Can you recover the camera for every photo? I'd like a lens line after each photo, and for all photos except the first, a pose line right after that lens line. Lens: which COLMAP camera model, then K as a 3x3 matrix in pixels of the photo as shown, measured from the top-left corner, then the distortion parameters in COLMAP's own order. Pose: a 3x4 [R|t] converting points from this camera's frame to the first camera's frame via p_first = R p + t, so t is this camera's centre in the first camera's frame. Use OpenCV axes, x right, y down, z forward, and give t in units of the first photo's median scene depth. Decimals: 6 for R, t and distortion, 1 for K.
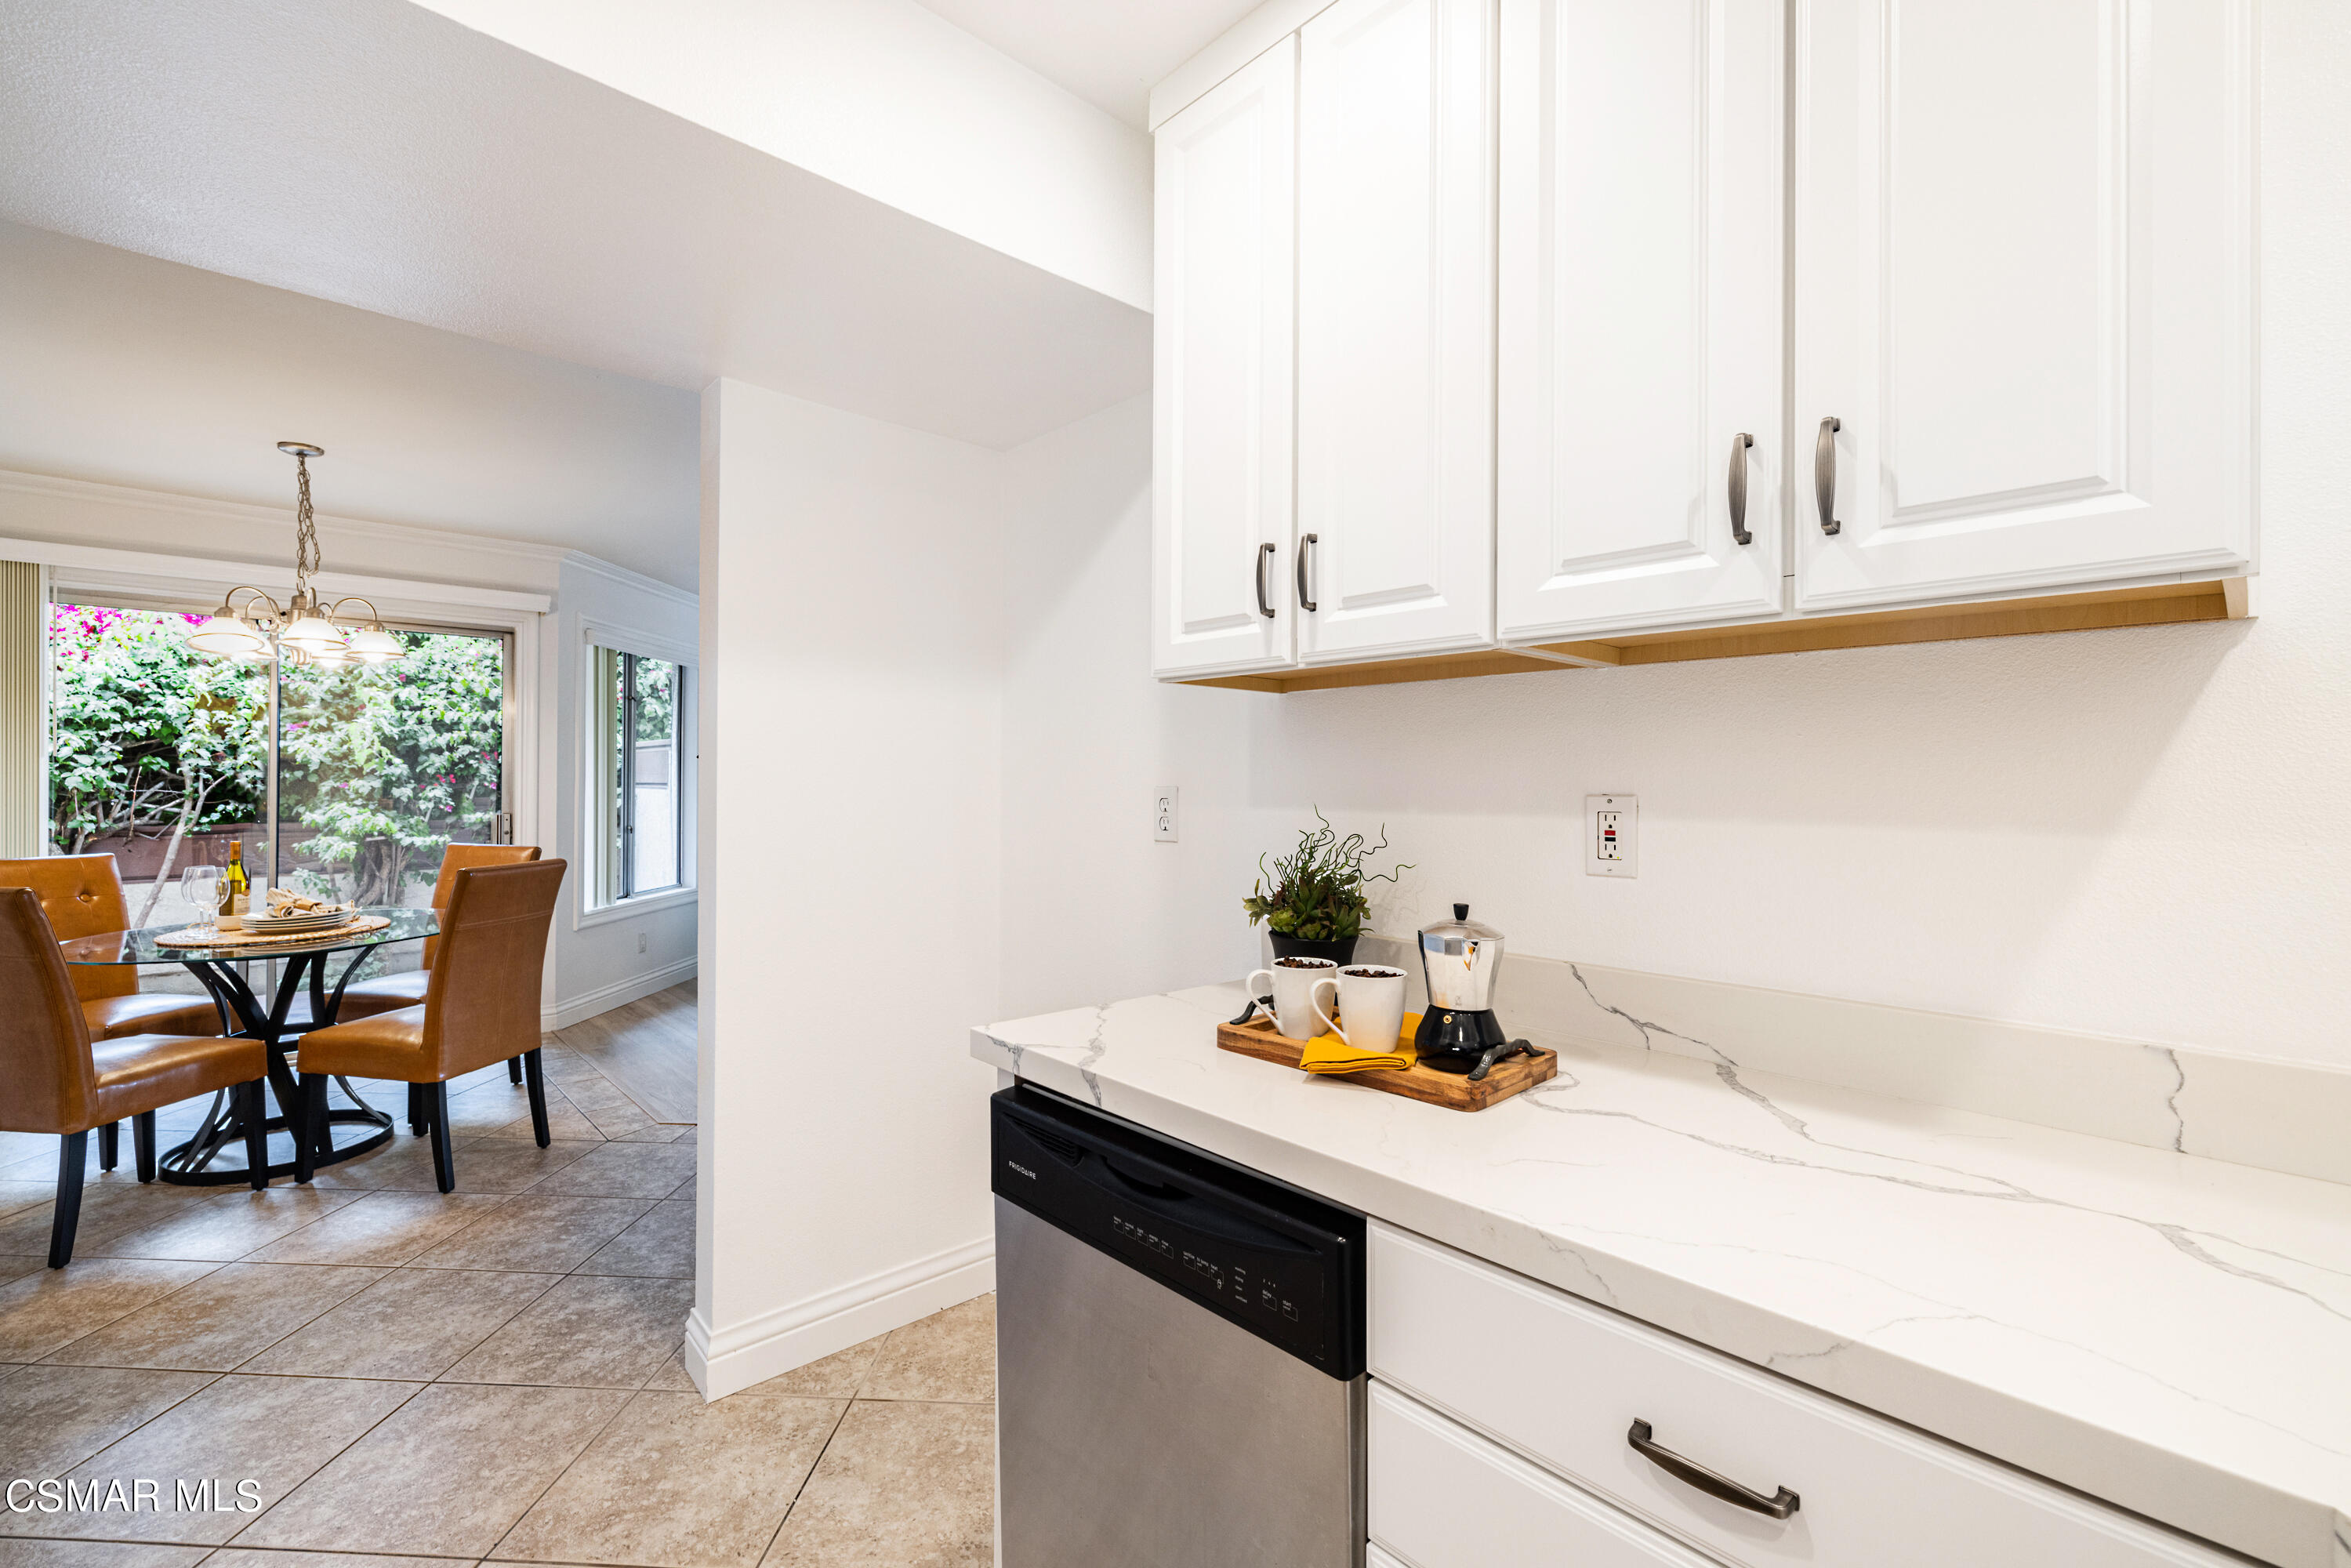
lens RADIAL K [[1050.9, 0, 1175.4], [0, 1050.9, 774.0], [0, 0, 1]] dist [0.000894, 0.000781]
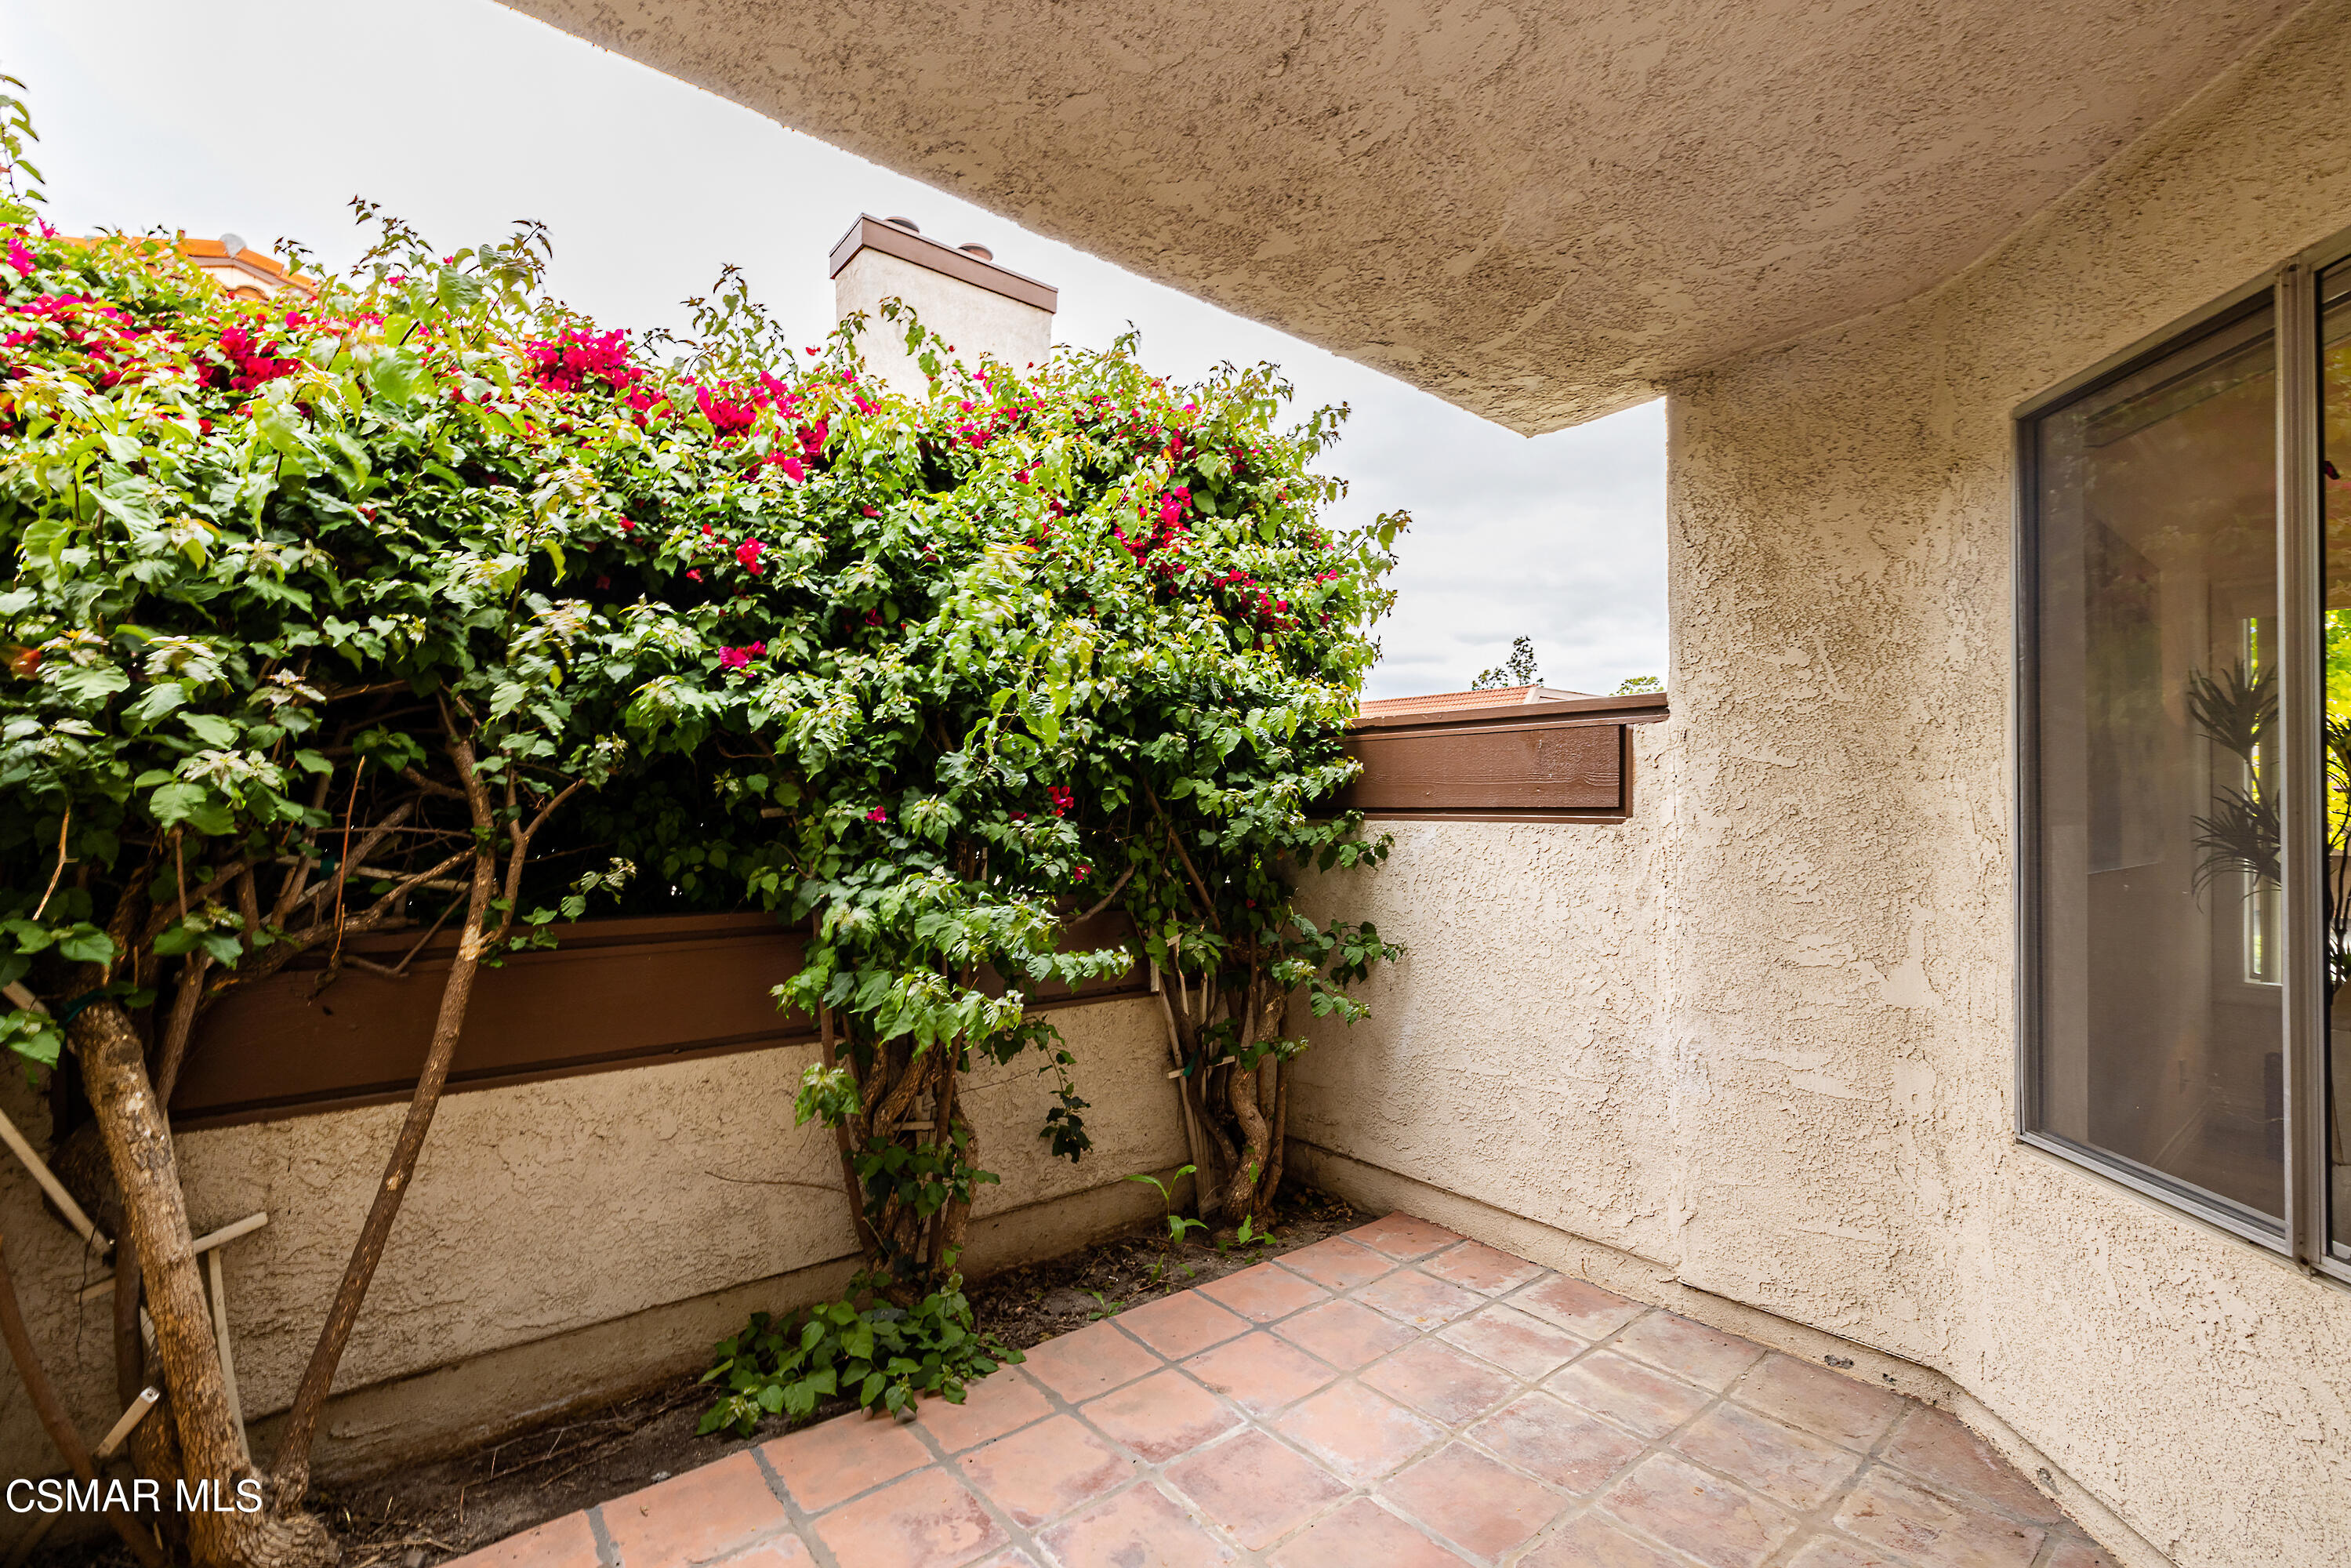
lens RADIAL K [[1050.9, 0, 1162.7], [0, 1050.9, 782.7], [0, 0, 1]] dist [0.000894, 0.000781]
pose [[0.999815, 0.003421, -0.018905, -0.723475], [-0.003699, 0.999885, -0.014684, 0.005052], [0.018852, 0.014751, 0.999713, 0.671821]]
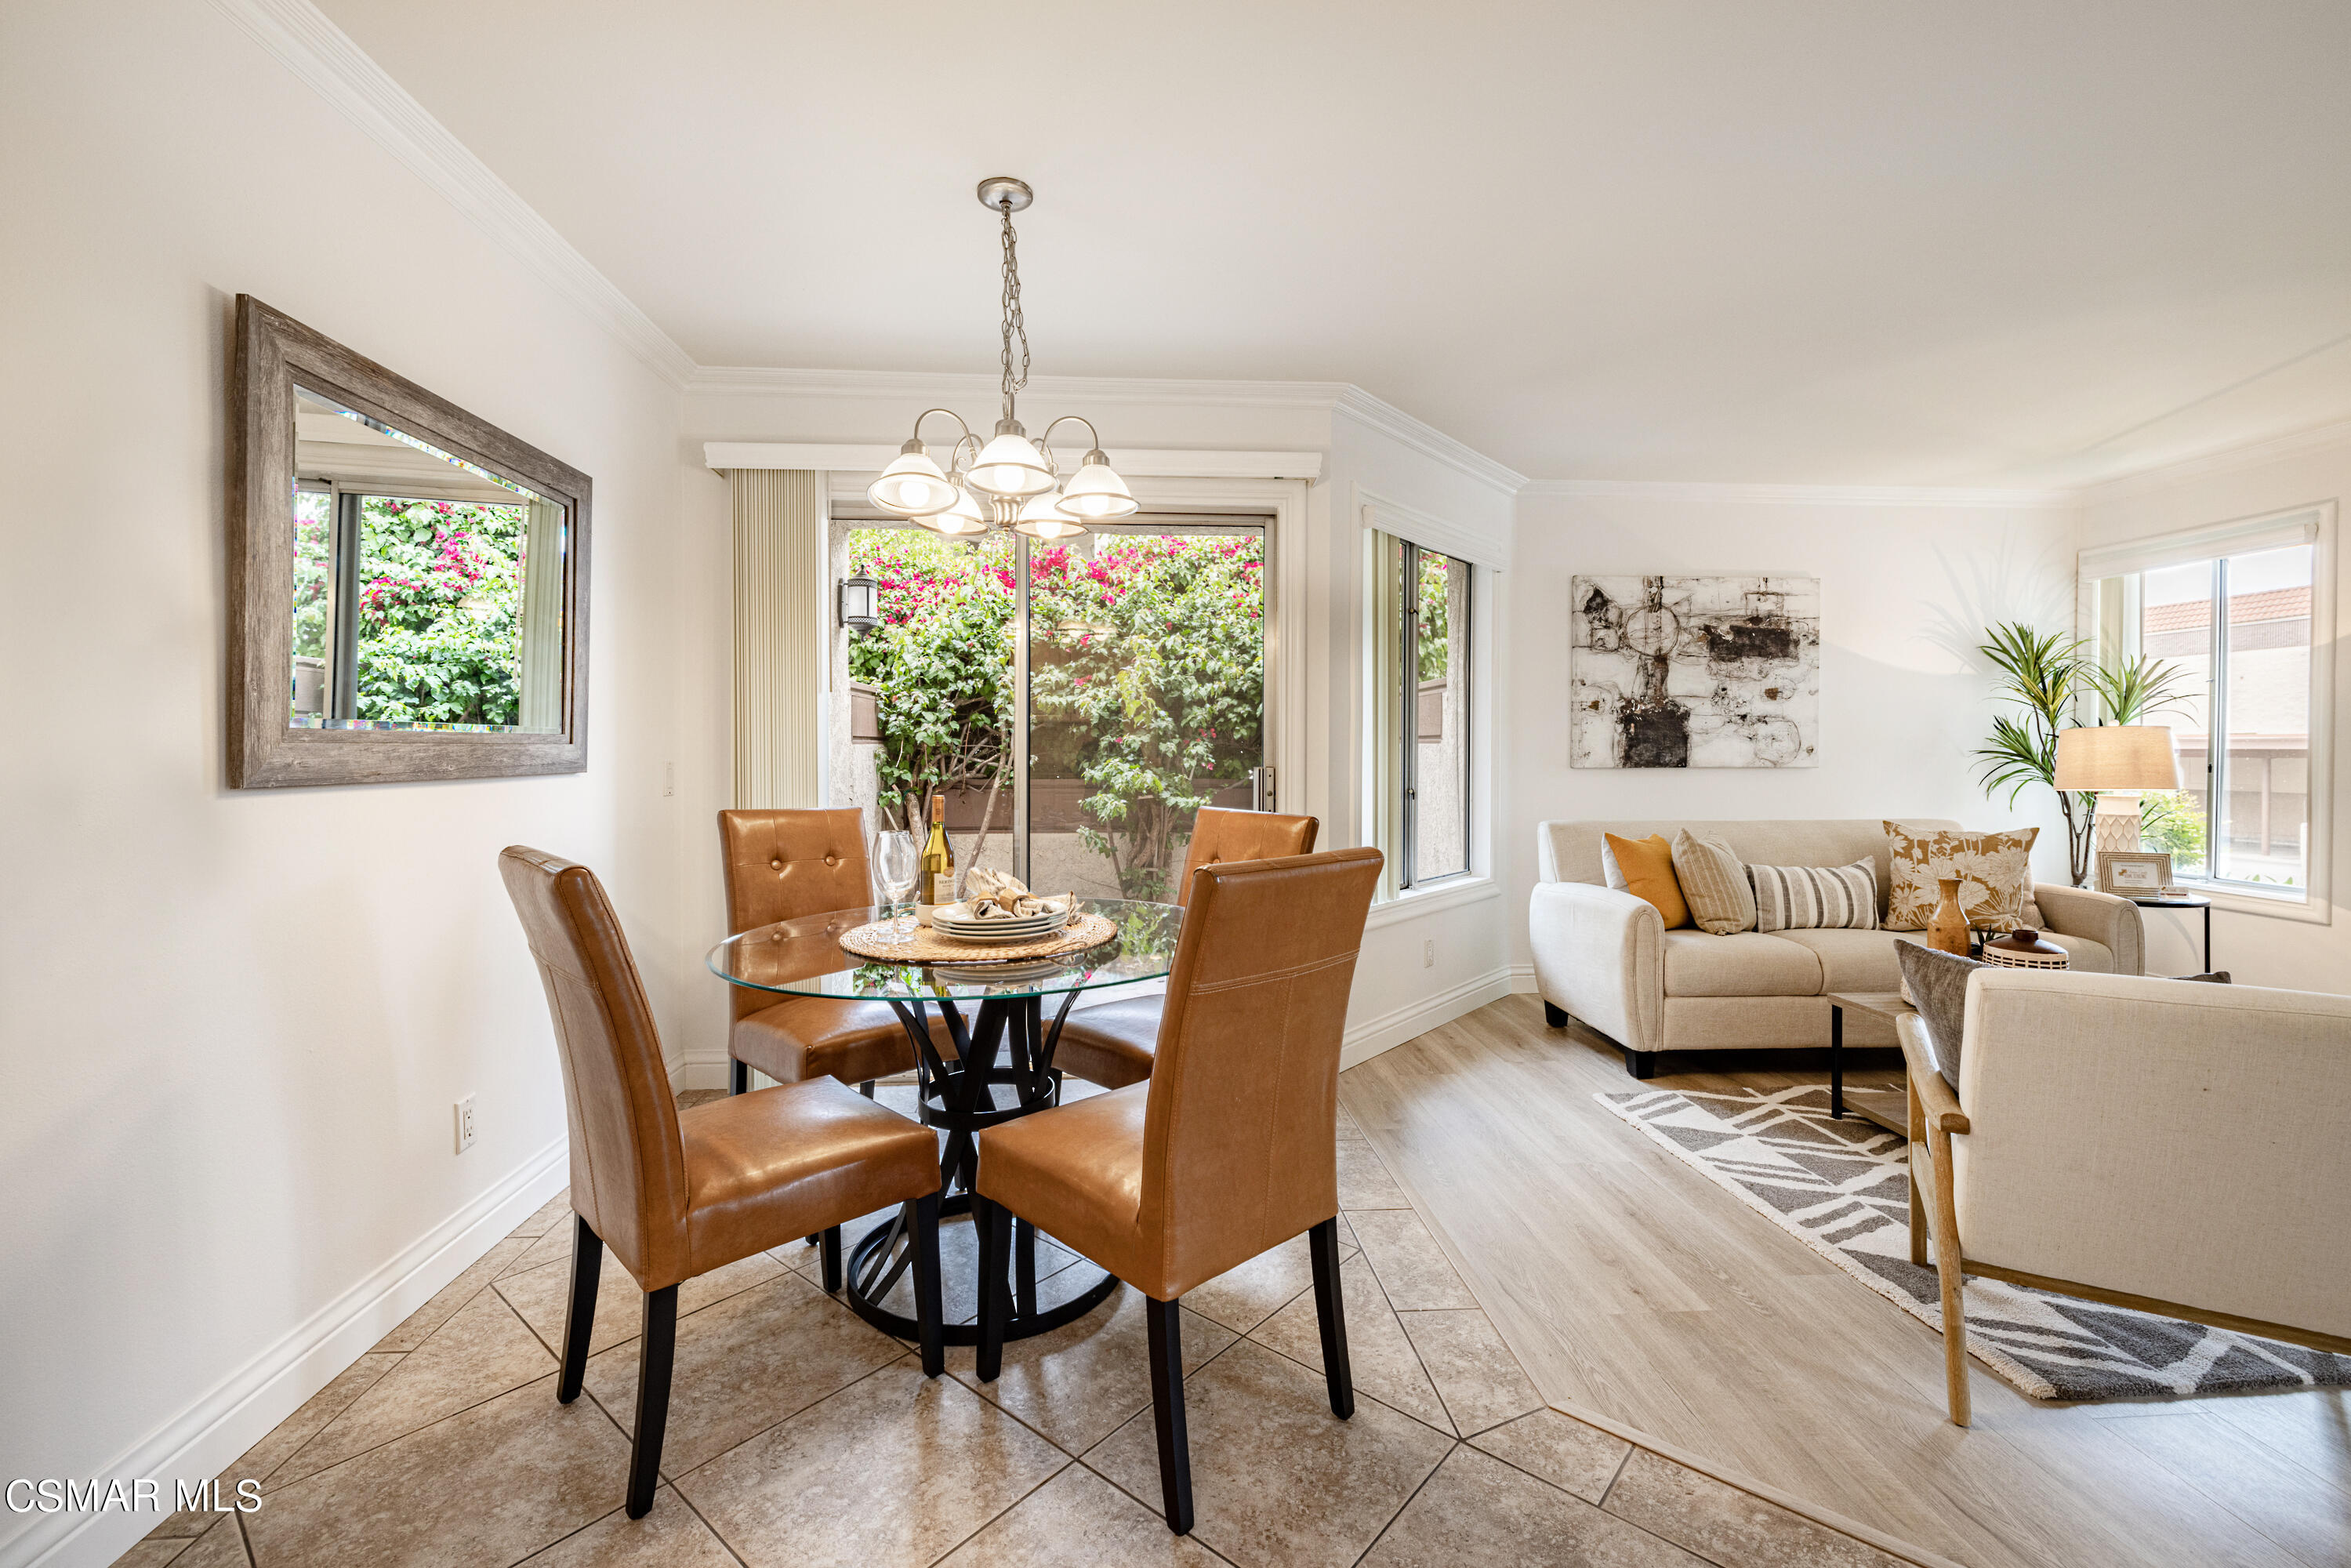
lens RADIAL K [[1050.9, 0, 1172.7], [0, 1050.9, 766.8], [0, 0, 1]] dist [0.000894, 0.000781]
pose [[0.797415, 0.009239, -0.603361, -0.186088], [0.003647, 0.999791, 0.020129, 0.016373], [0.603421, -0.018252, 0.797214, 0.283275]]
